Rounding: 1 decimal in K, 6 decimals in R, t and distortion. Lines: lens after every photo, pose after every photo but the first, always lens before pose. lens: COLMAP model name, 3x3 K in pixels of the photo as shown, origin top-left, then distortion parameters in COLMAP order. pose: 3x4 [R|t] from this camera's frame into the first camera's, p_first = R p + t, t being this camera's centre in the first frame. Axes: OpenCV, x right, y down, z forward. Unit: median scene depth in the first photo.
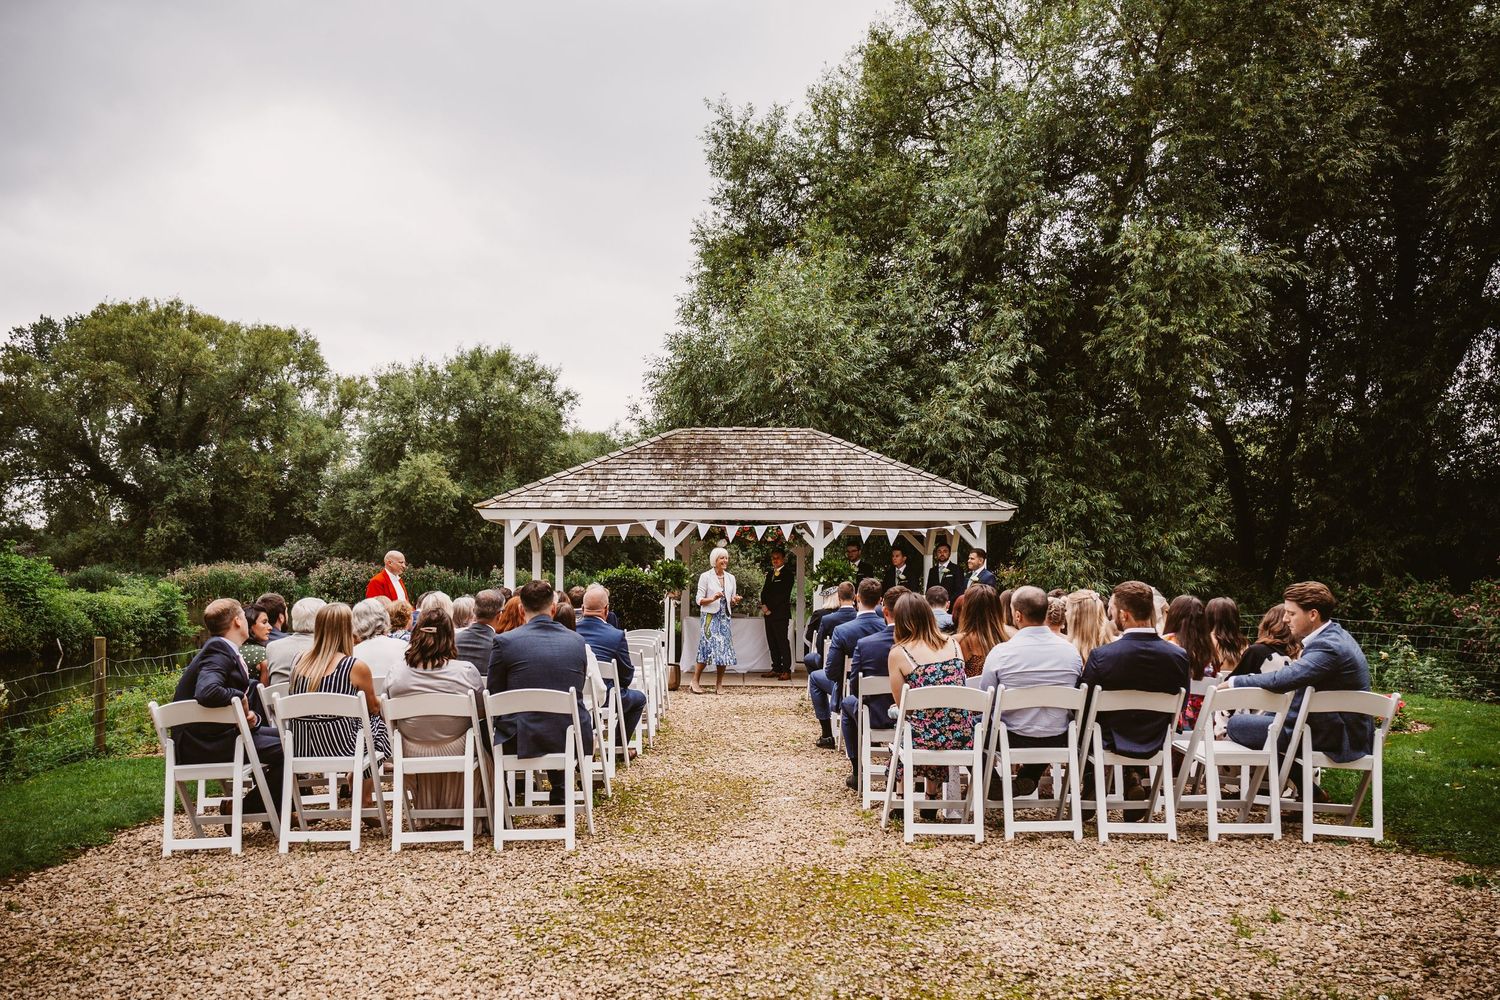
lens RADIAL K [[1985.8, 0, 750.0], [0, 1985.8, 500.0], [0, 0, 1]] dist [-0.155517, -0.011198]
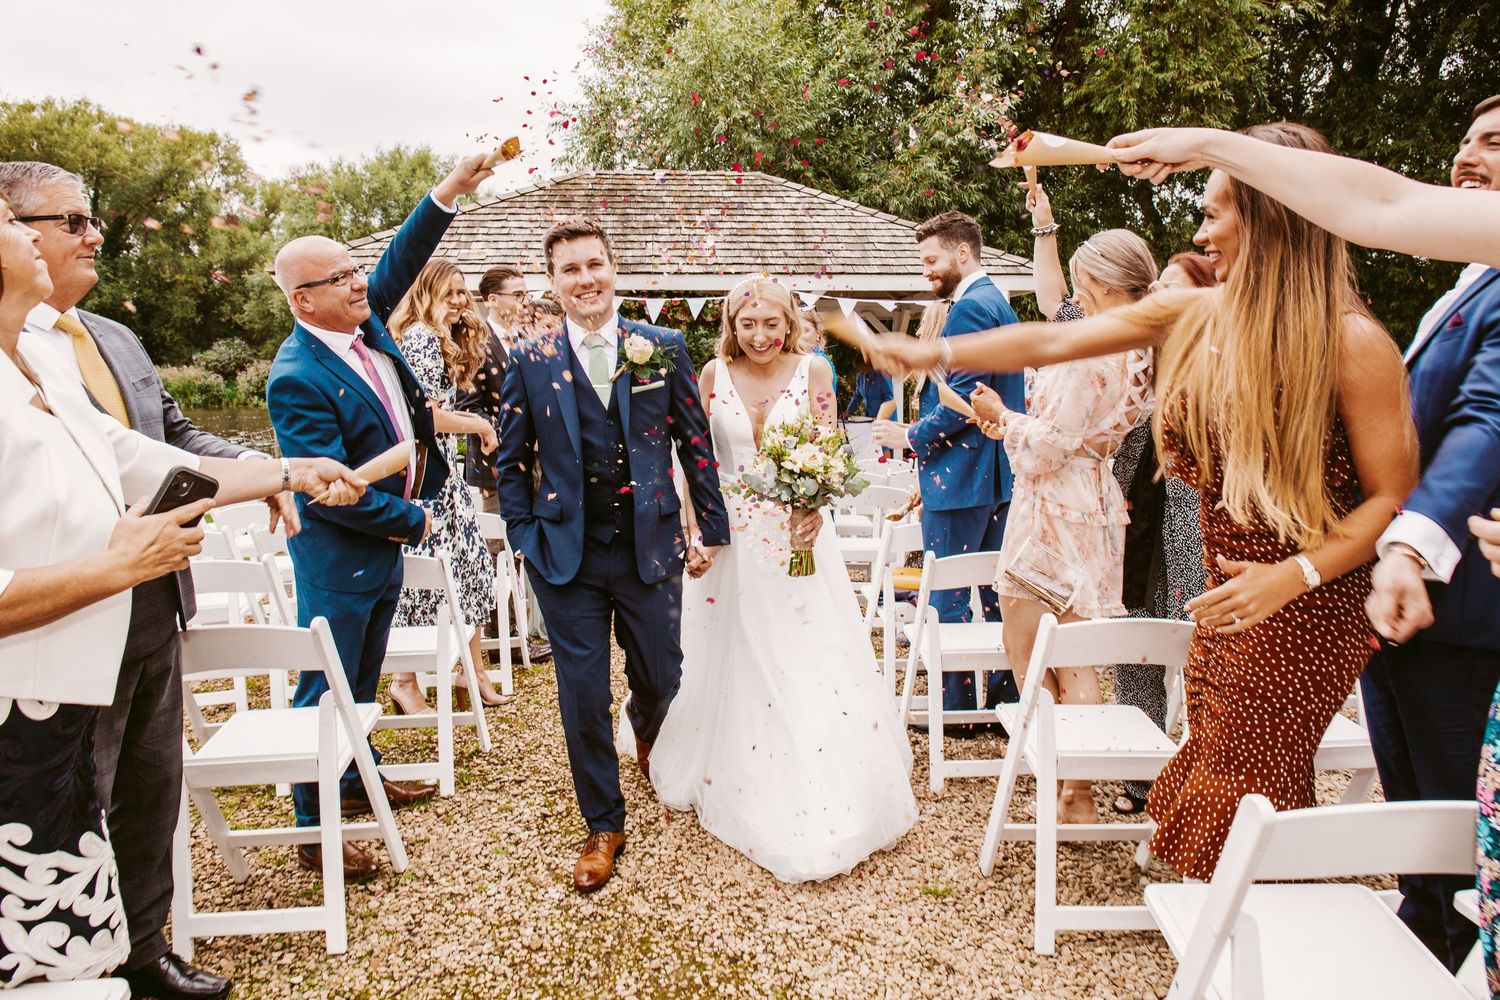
lens RADIAL K [[1047.6, 0, 750.0], [0, 1047.6, 500.0], [0, 0, 1]] dist [-0.006591, -0.003936]
pose [[0.996761, -0.020046, 0.077882, -0.005553], [0.007588, 0.987558, 0.157070, 0.024064], [-0.080061, -0.155970, 0.984512, 0.601013]]
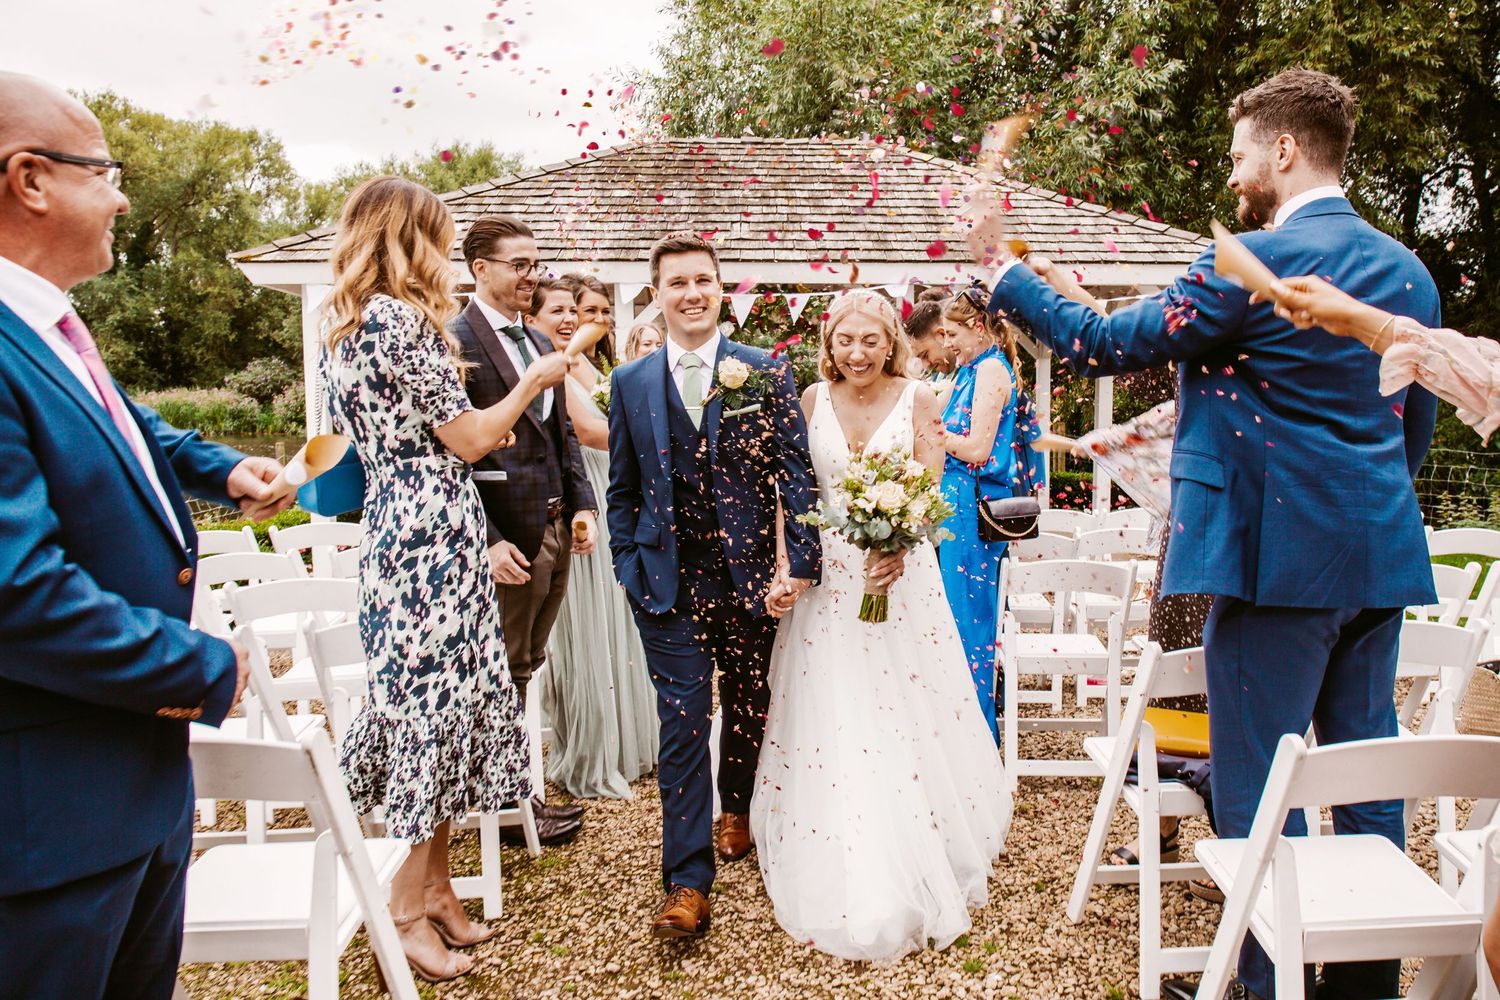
lens RADIAL K [[1056.7, 0, 816.0], [0, 1056.7, 496.1], [0, 0, 1]] dist [-0.001067, 0.001994]
pose [[0.998210, -0.014862, 0.057934, -0.006385], [0.007422, 0.991929, 0.126574, 0.029239], [-0.059347, -0.125918, 0.990264, 0.685040]]
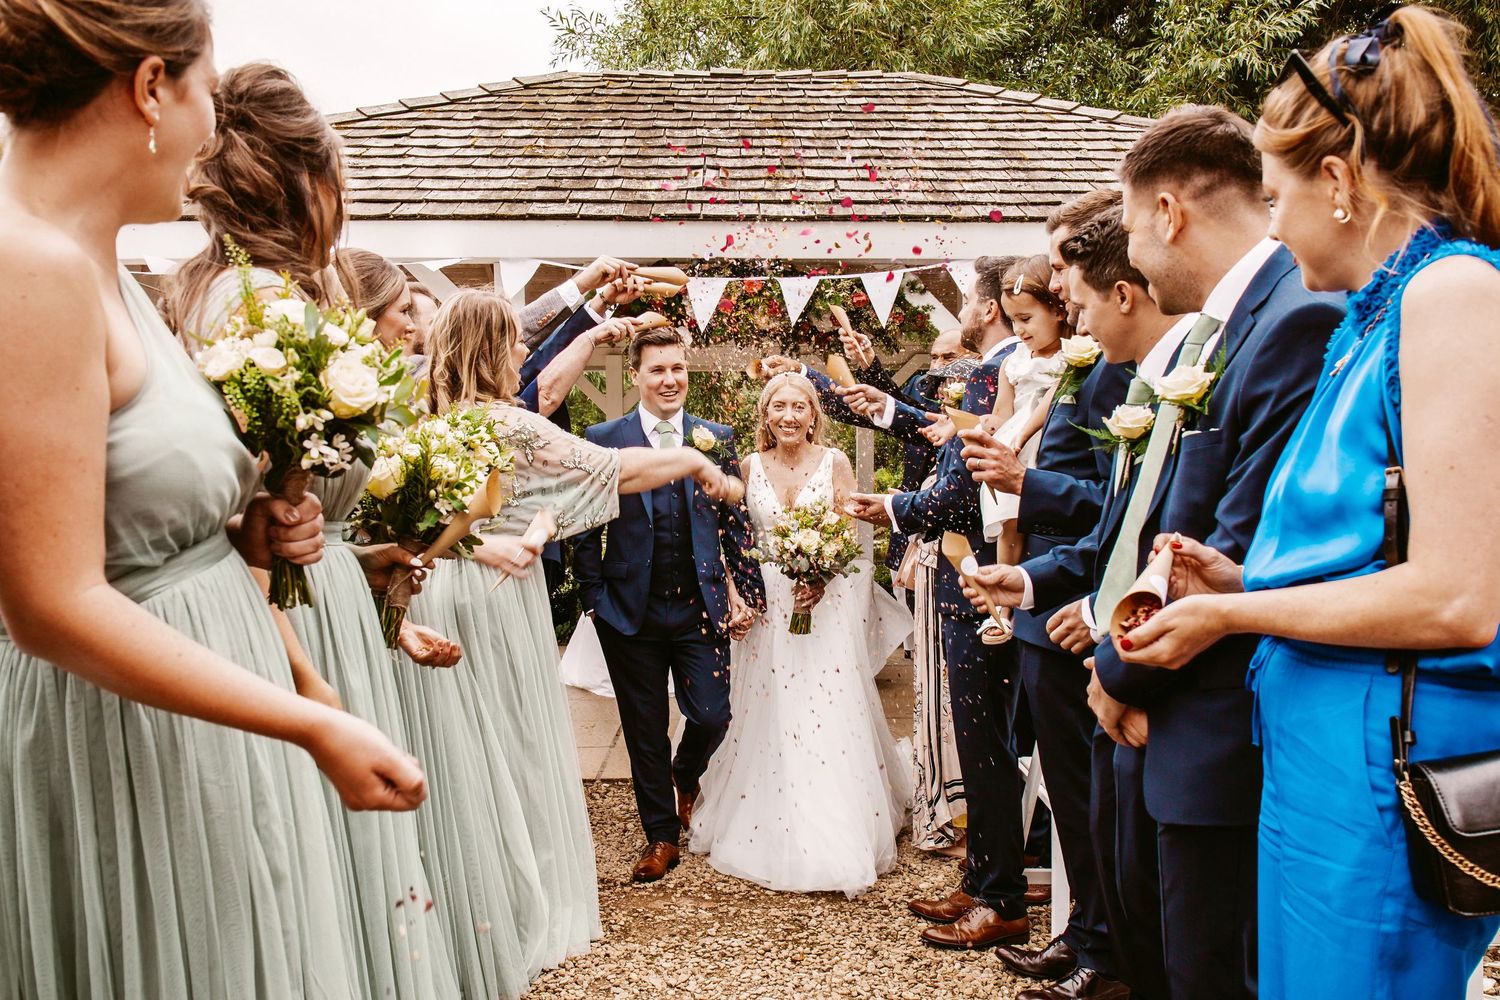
lens RADIAL K [[1047.6, 0, 750.0], [0, 1047.6, 500.0], [0, 0, 1]] dist [-0.006591, -0.003936]
pose [[0.999899, -0.008530, 0.011376, -0.004075], [0.007876, 0.998378, 0.056390, 0.036813], [-0.011839, -0.056294, 0.998344, 0.799043]]
